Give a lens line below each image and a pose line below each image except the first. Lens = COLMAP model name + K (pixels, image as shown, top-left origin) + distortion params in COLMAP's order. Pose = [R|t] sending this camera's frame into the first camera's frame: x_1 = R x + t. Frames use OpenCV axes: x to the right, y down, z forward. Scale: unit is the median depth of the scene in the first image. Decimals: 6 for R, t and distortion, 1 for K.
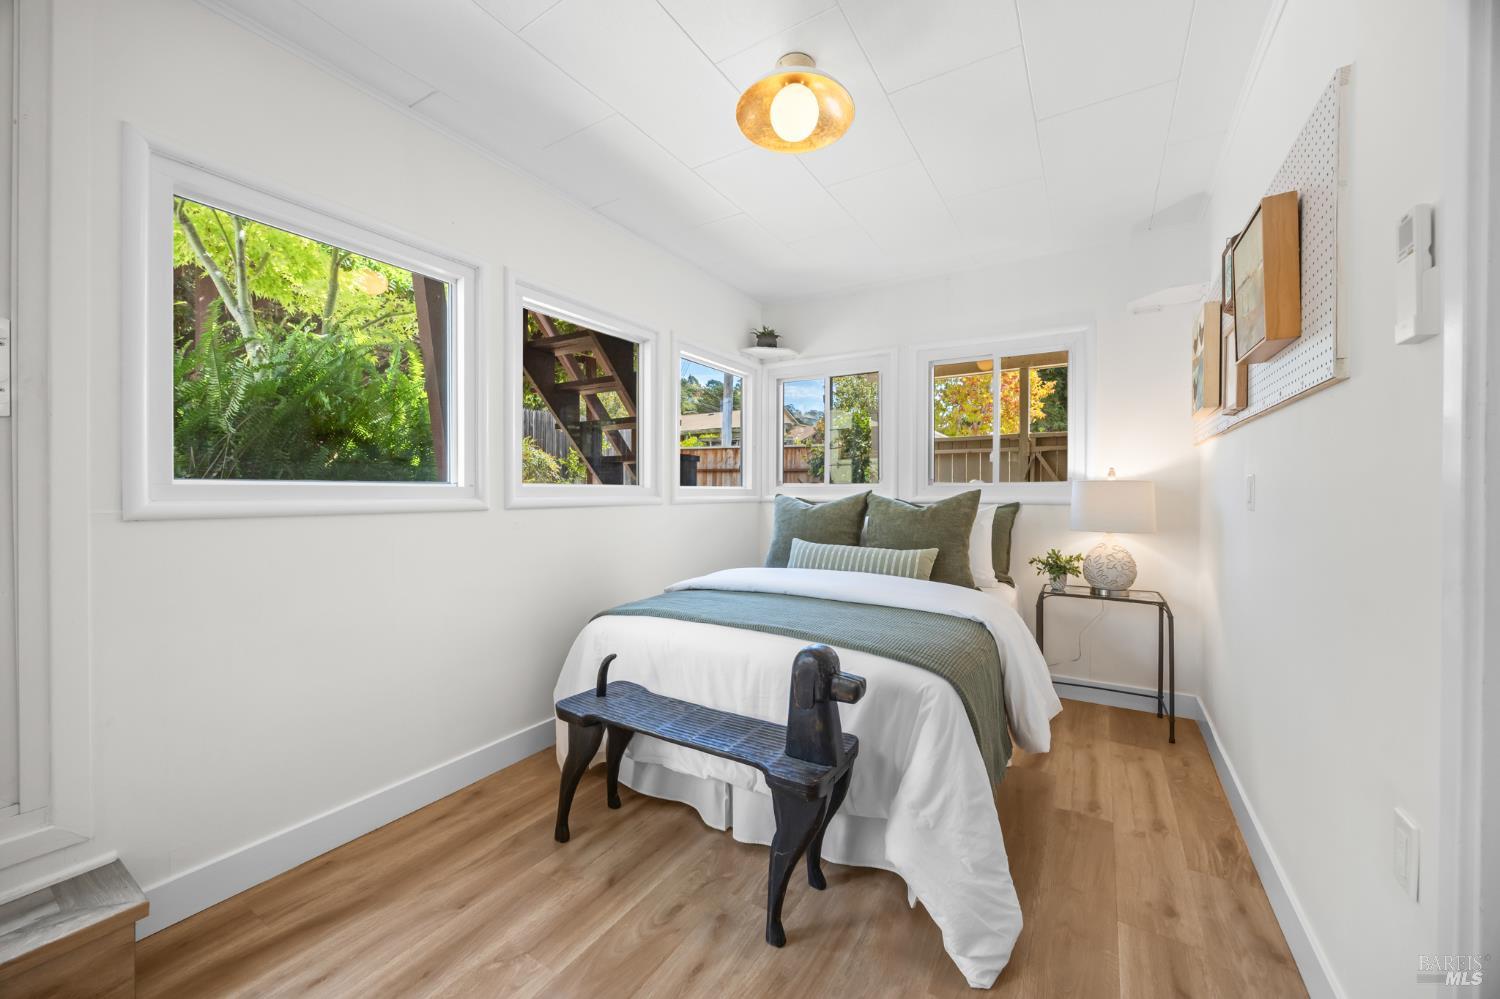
lens RADIAL K [[561.2, 0, 754.4], [0, 561.2, 487.8], [0, 0, 1]] dist [-0.000325, 0.000167]
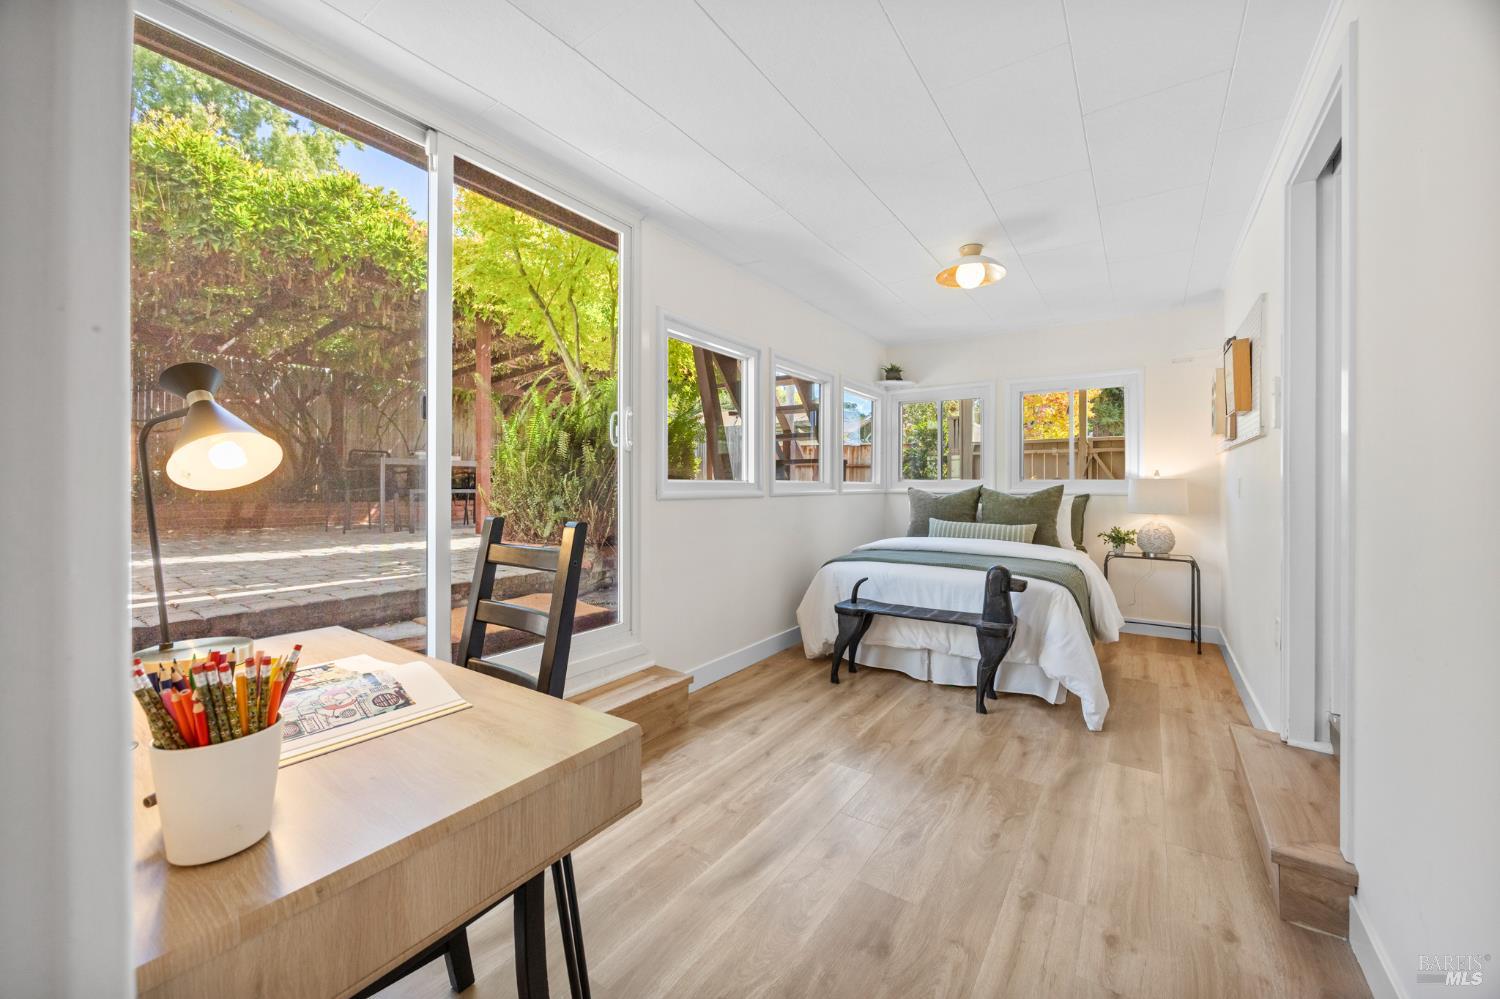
lens RADIAL K [[575.9, 0, 749.1], [0, 575.9, 475.2], [0, 0, 1]] dist [0.000434, -0.000016]
pose [[0.998537, 0.000537, -0.054065, -0.374944], [-0.001086, 0.999948, -0.010112, -0.006442], [0.054057, 0.010155, 0.998486, -0.607236]]
